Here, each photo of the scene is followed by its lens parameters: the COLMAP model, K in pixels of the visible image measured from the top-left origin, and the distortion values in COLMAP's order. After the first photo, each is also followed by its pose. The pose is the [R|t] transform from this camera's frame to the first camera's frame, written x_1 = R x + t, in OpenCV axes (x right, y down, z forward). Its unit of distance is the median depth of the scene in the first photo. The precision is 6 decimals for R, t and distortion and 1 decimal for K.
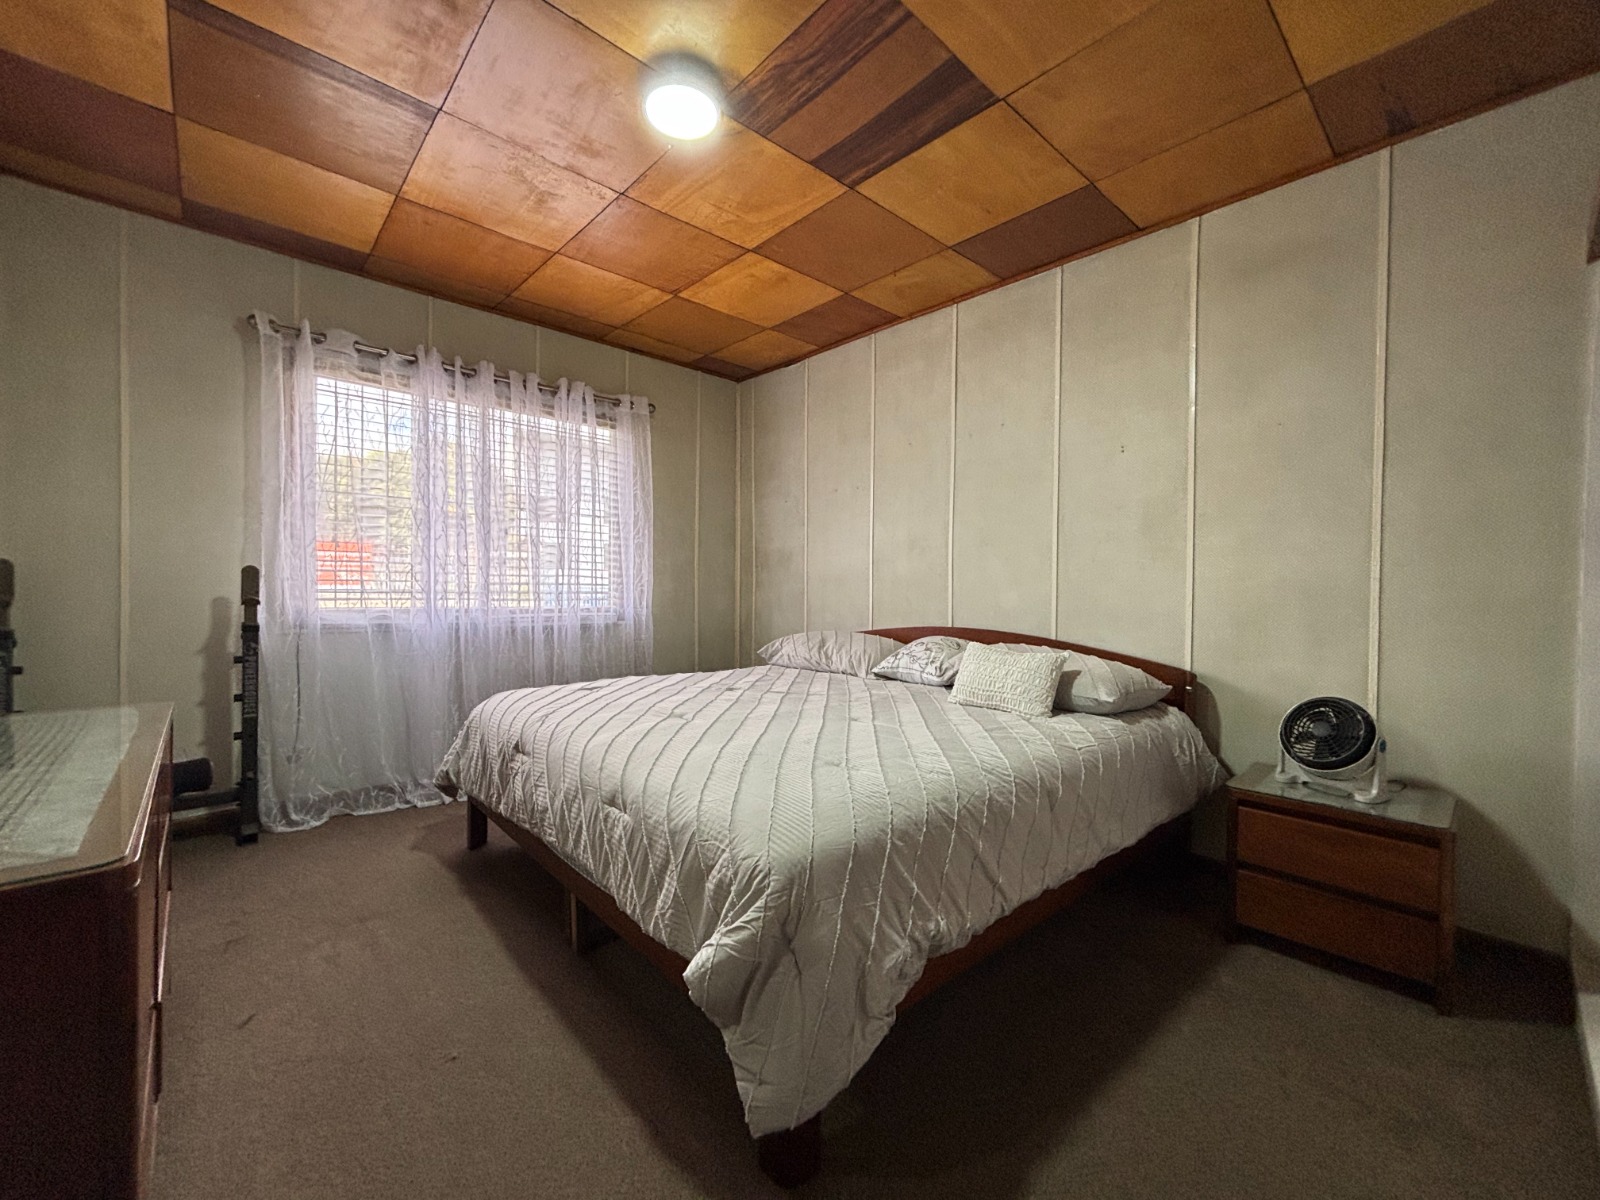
lens RADIAL K [[650.1, 0, 796.2], [0, 650.1, 595.0], [0, 0, 1]] dist [0.011114, -0.001421]
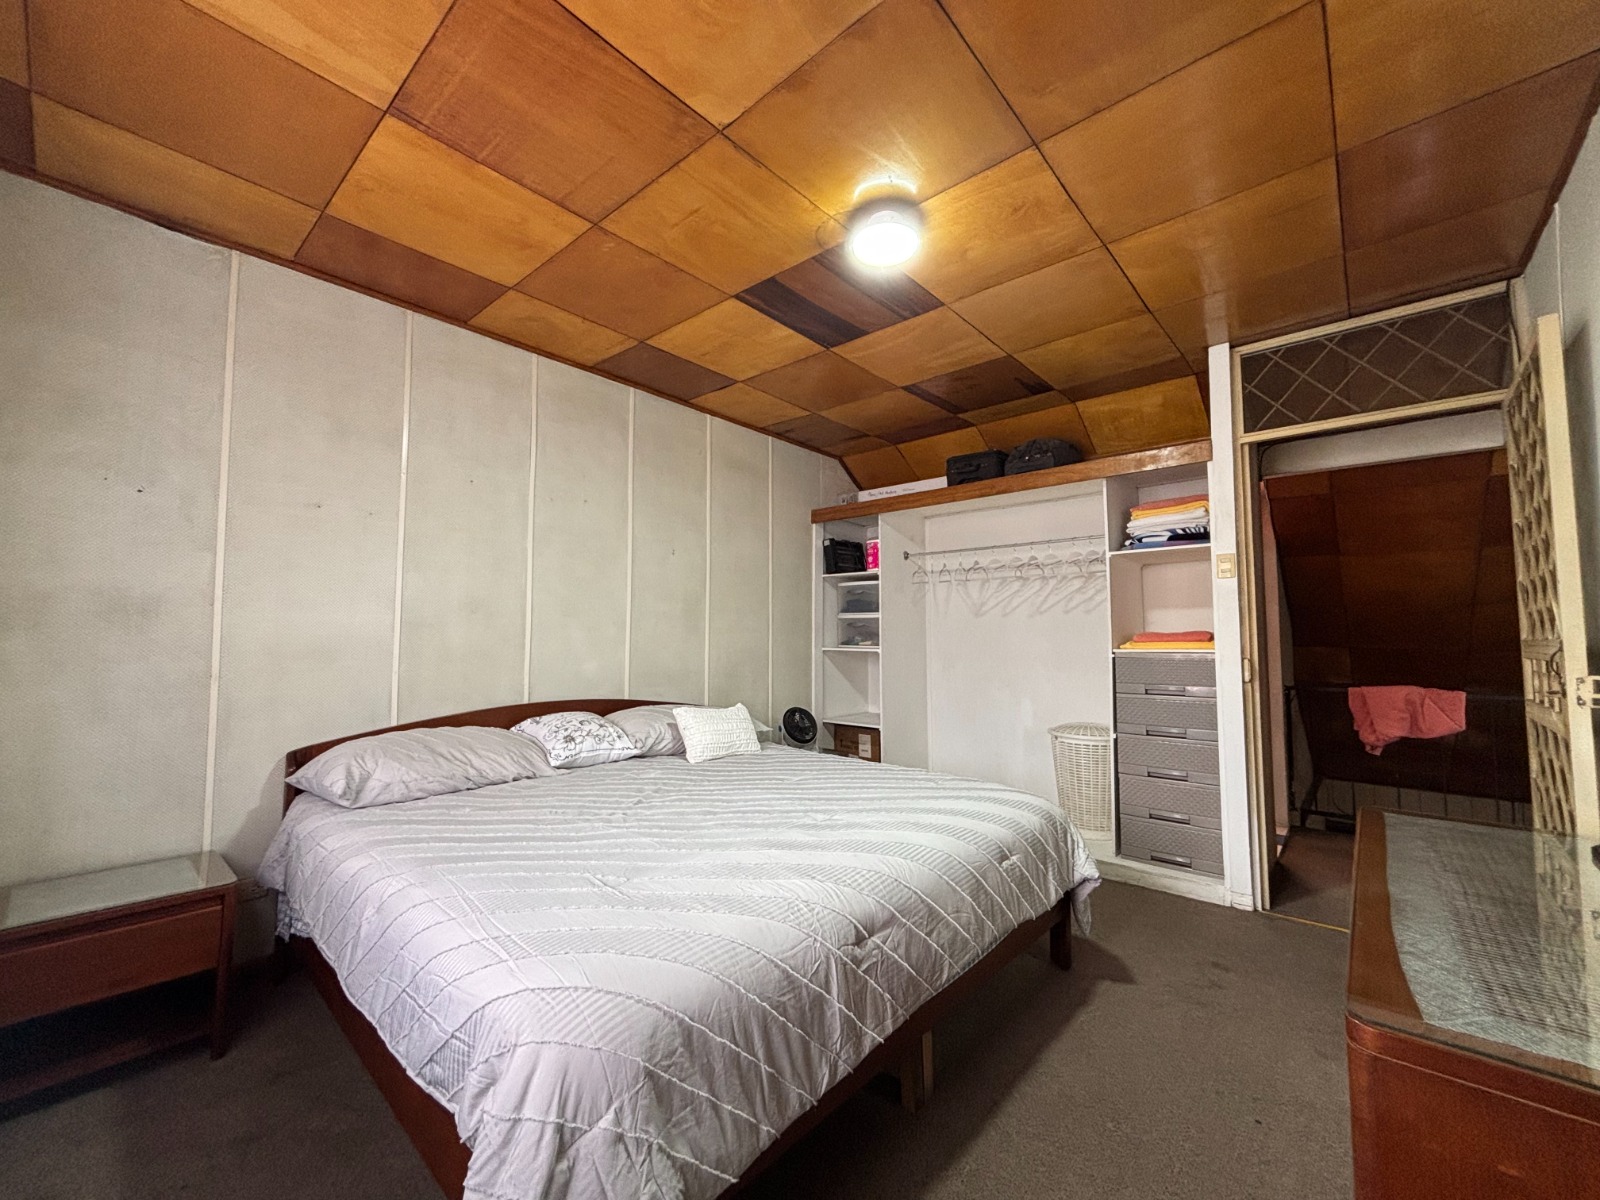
lens RADIAL K [[650.1, 0, 797.4], [0, 650.1, 601.9], [0, 0, 1]] dist [0.011114, -0.001421]
pose [[-0.096975, 0.045348, 0.994253, -0.765665], [0.002238, 0.998969, -0.045344, -0.053240], [-0.995284, -0.002172, -0.096976, 0.780122]]
